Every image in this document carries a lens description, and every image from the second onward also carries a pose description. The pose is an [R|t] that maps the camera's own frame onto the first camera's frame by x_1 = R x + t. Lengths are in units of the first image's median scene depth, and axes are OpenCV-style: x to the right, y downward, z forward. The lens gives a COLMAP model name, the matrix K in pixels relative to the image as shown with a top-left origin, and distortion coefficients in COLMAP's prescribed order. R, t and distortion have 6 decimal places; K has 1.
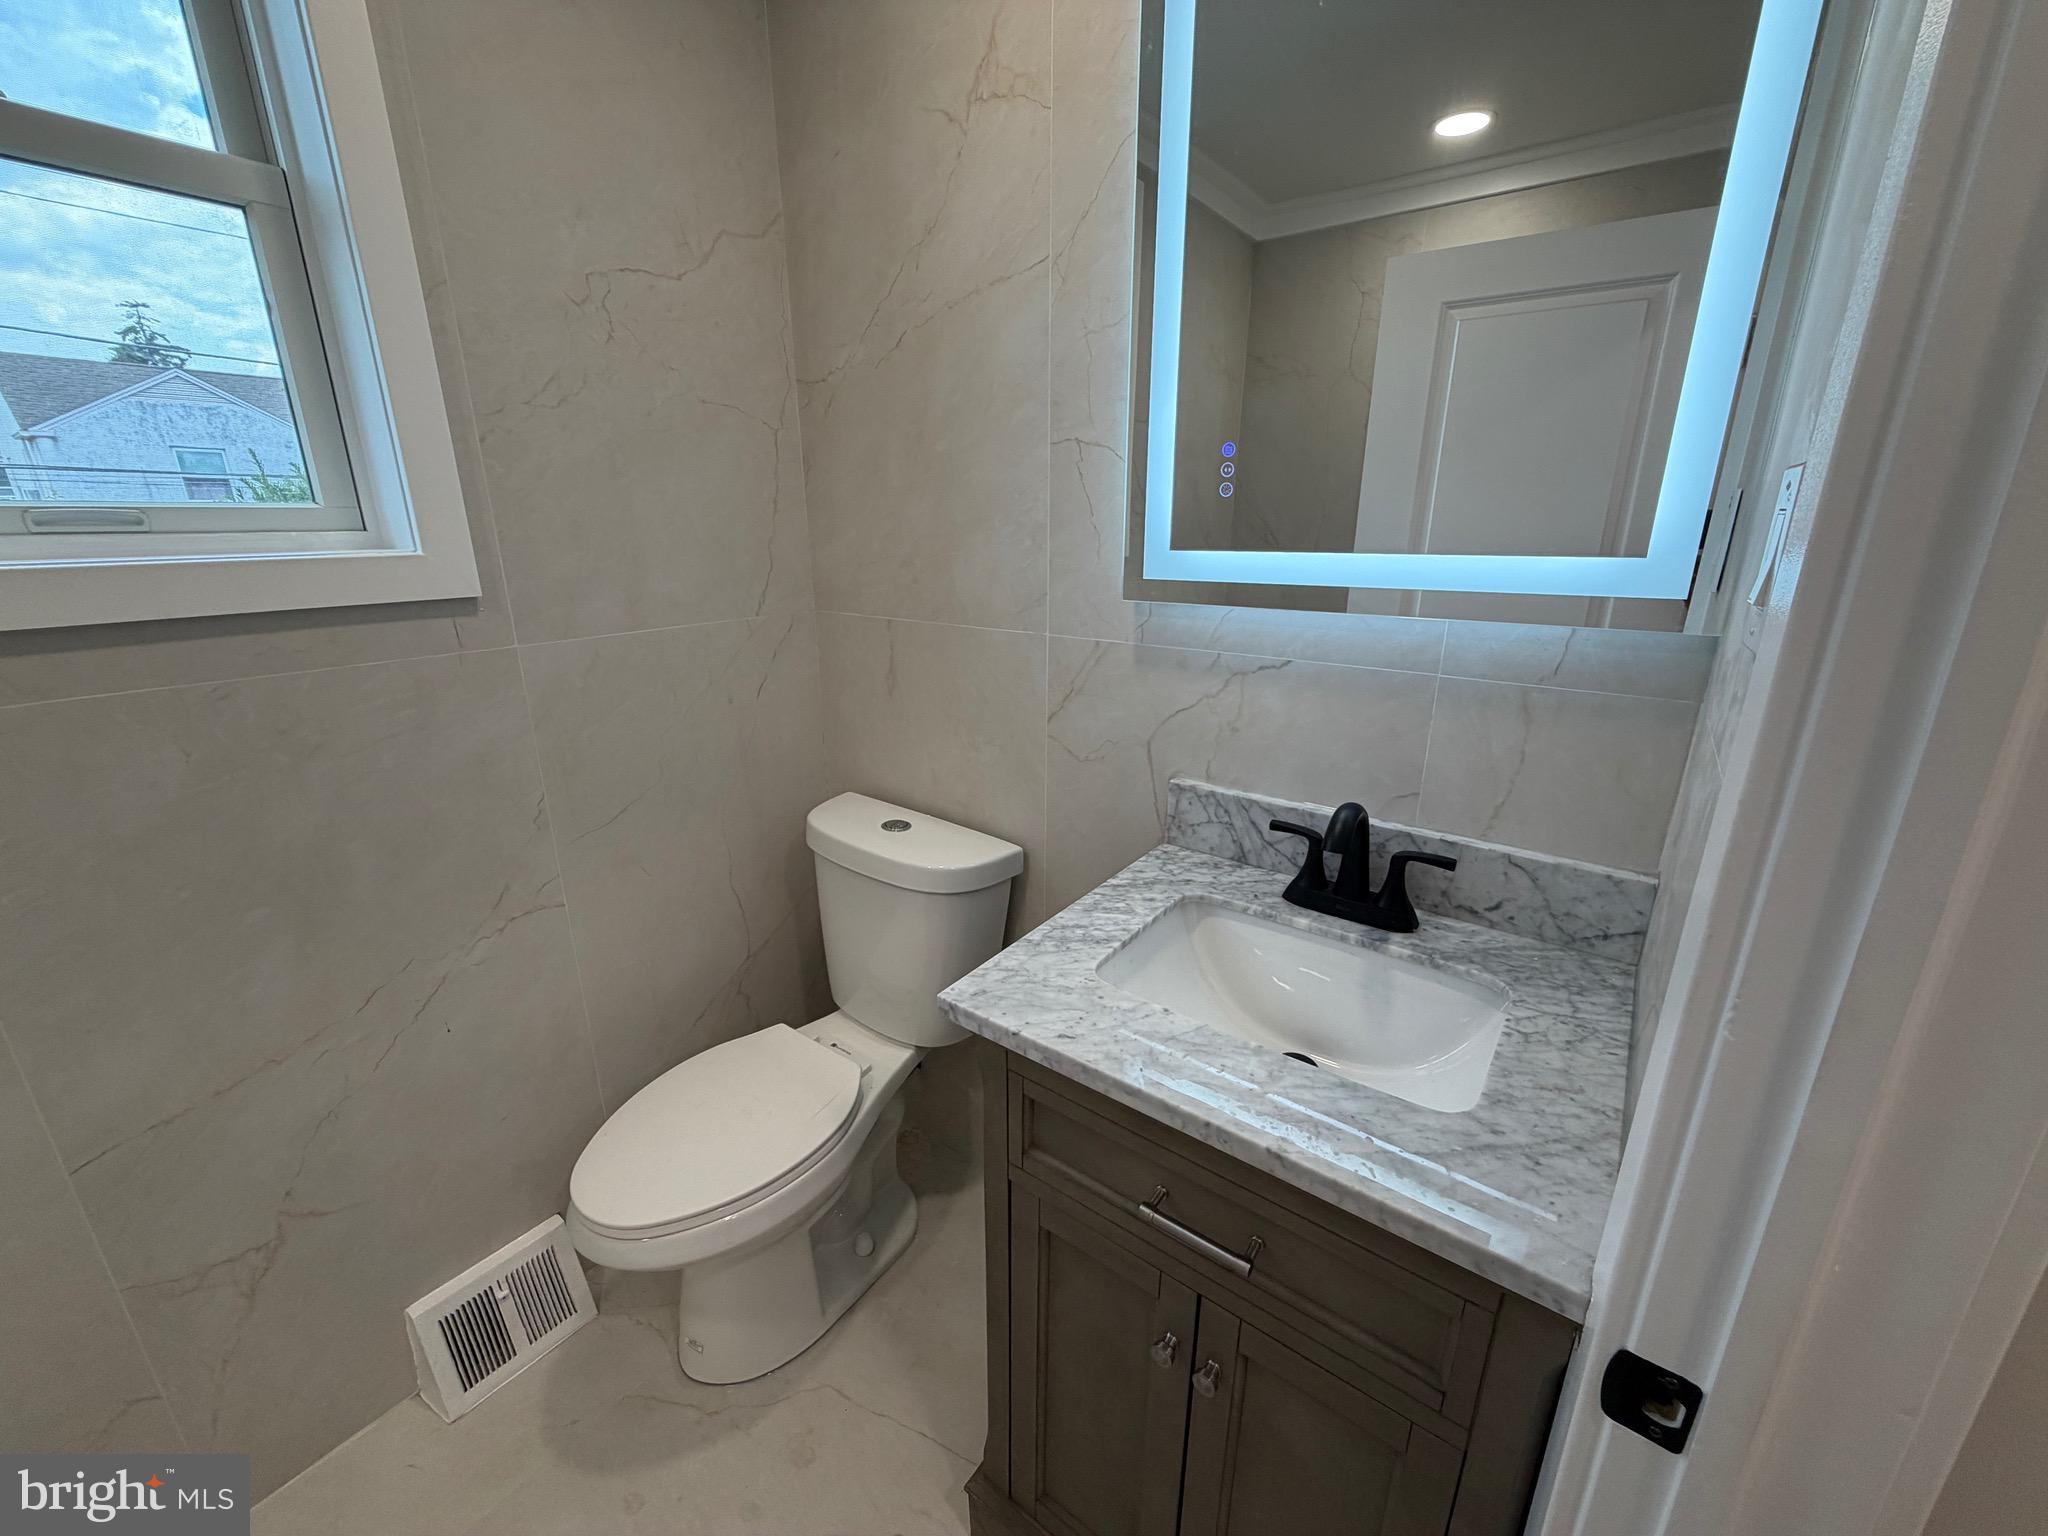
lens RADIAL K [[828.1, 0, 1017.9], [0, 828.1, 769.4], [0, 0, 1]] dist [0.000336, 0.000307]
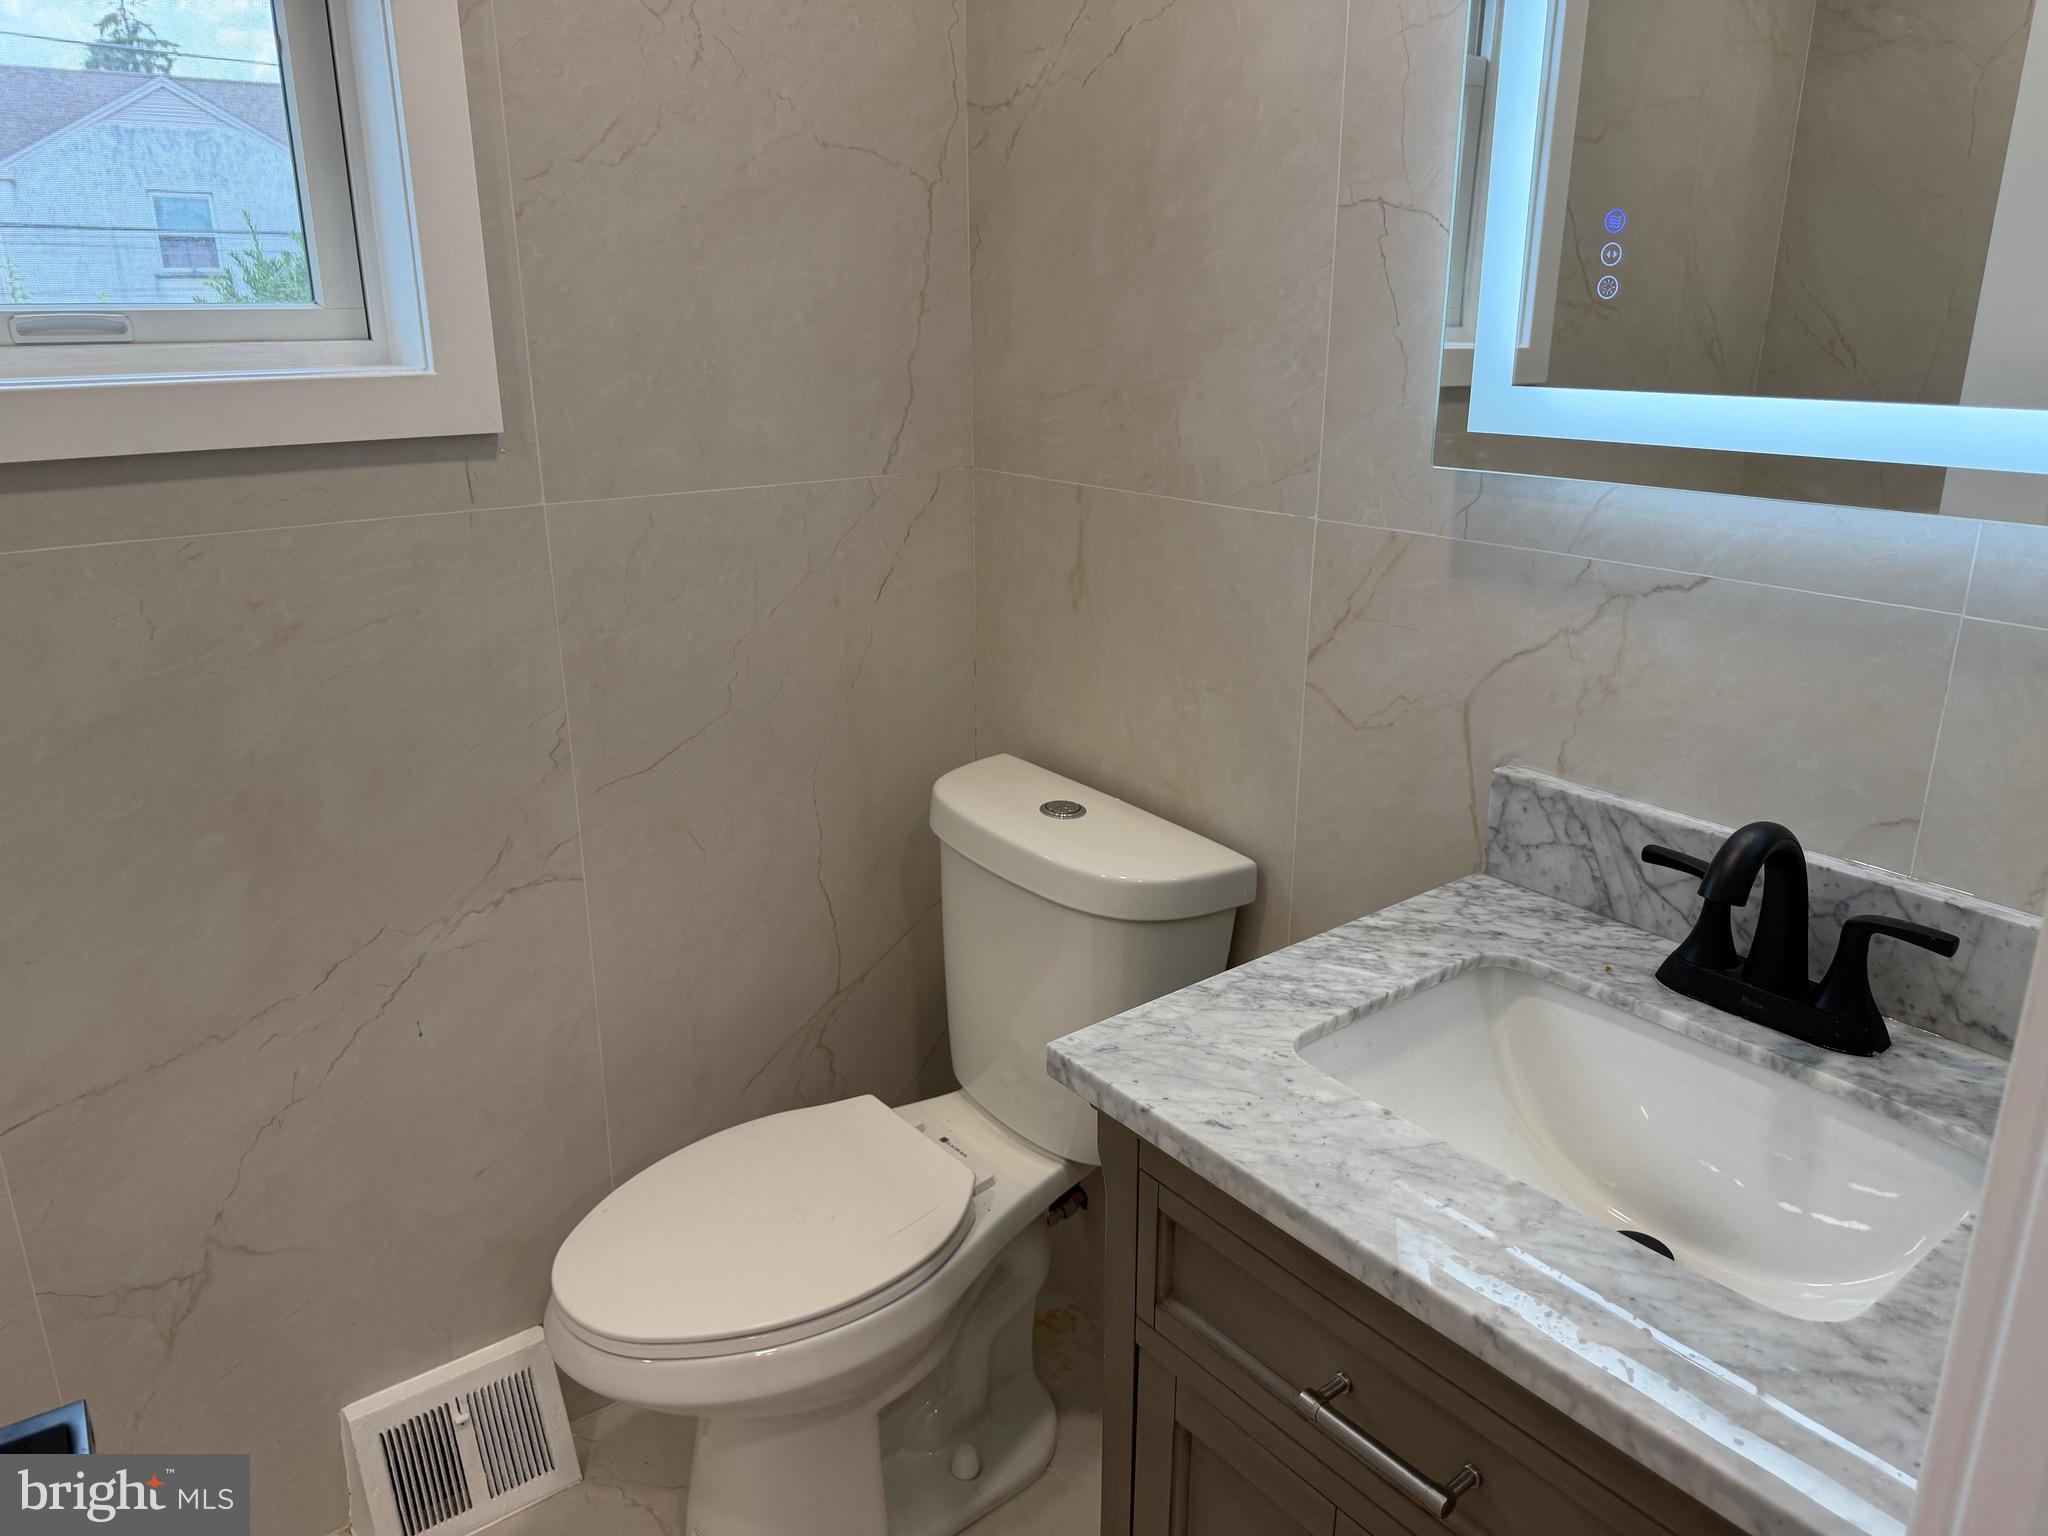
lens RADIAL K [[1478.2, 0, 1013.5], [0, 1478.2, 755.9], [0, 0, 1]] dist [0.049215, -0.059148]
pose [[0.965445, 0.079278, -0.248257, 0.127464], [-0.077747, 0.996845, 0.015979, 0.015828], [0.248740, 0.003874, 0.968563, -0.144779]]
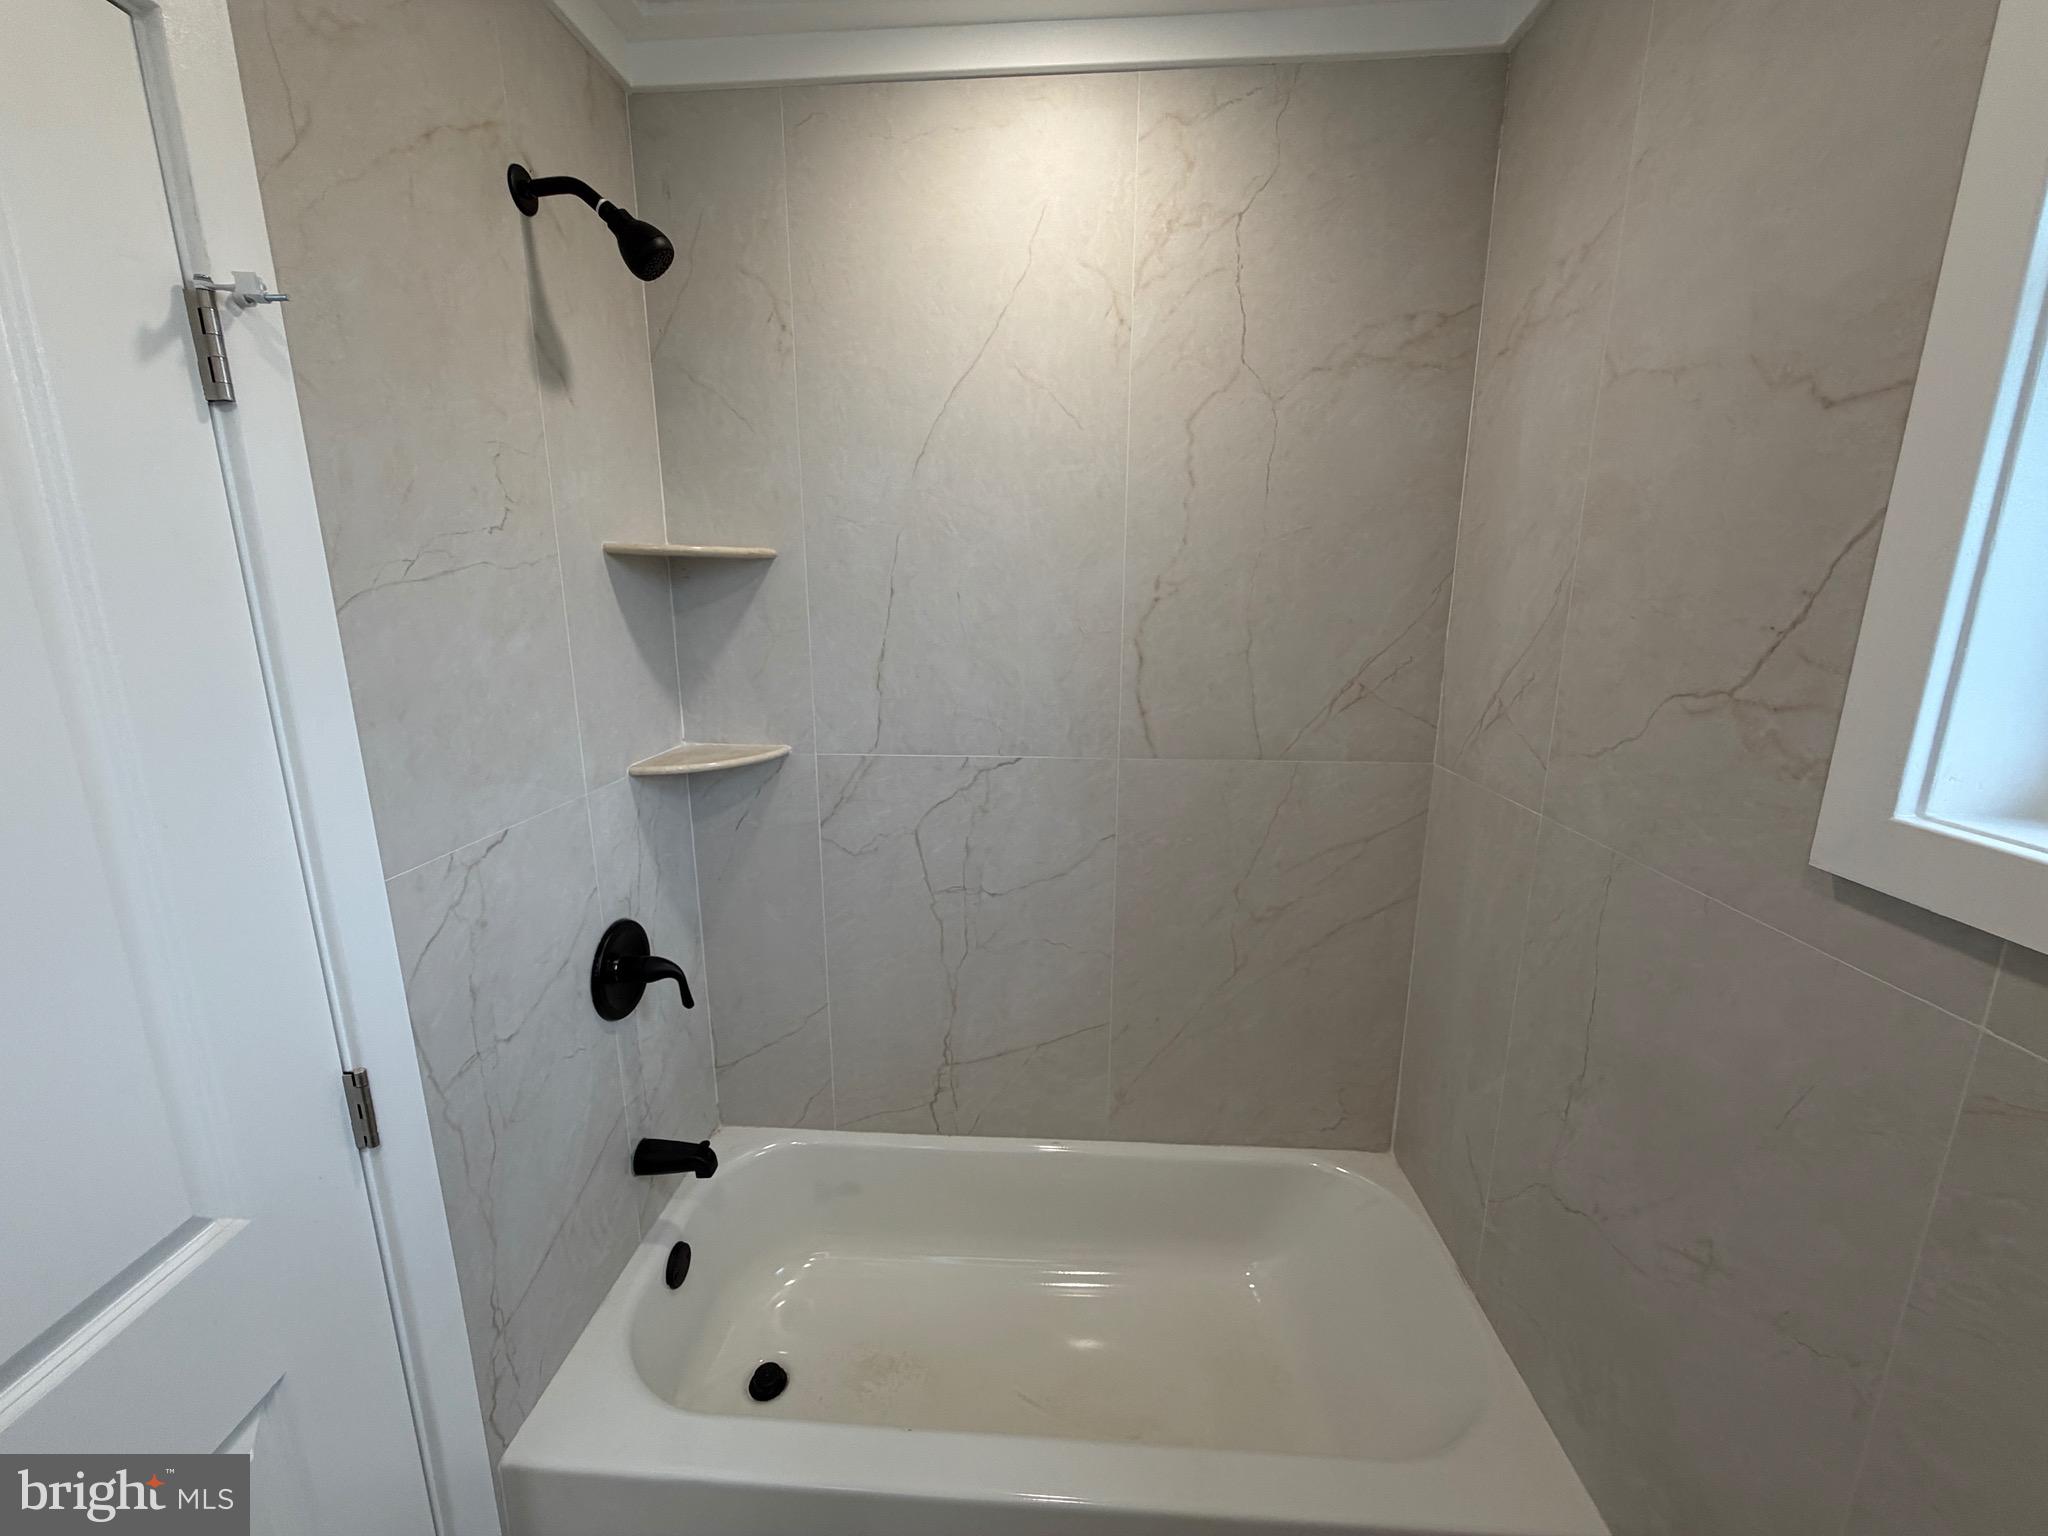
lens RADIAL K [[828.1, 0, 1017.9], [0, 828.1, 769.4], [0, 0, 1]] dist [0.000336, 0.000307]
pose [[-0.558594, -0.181115, 0.809426, -0.812387], [0.252286, 0.892532, 0.373816, -0.415394], [-0.790142, 0.413018, -0.452870, 0.943231]]
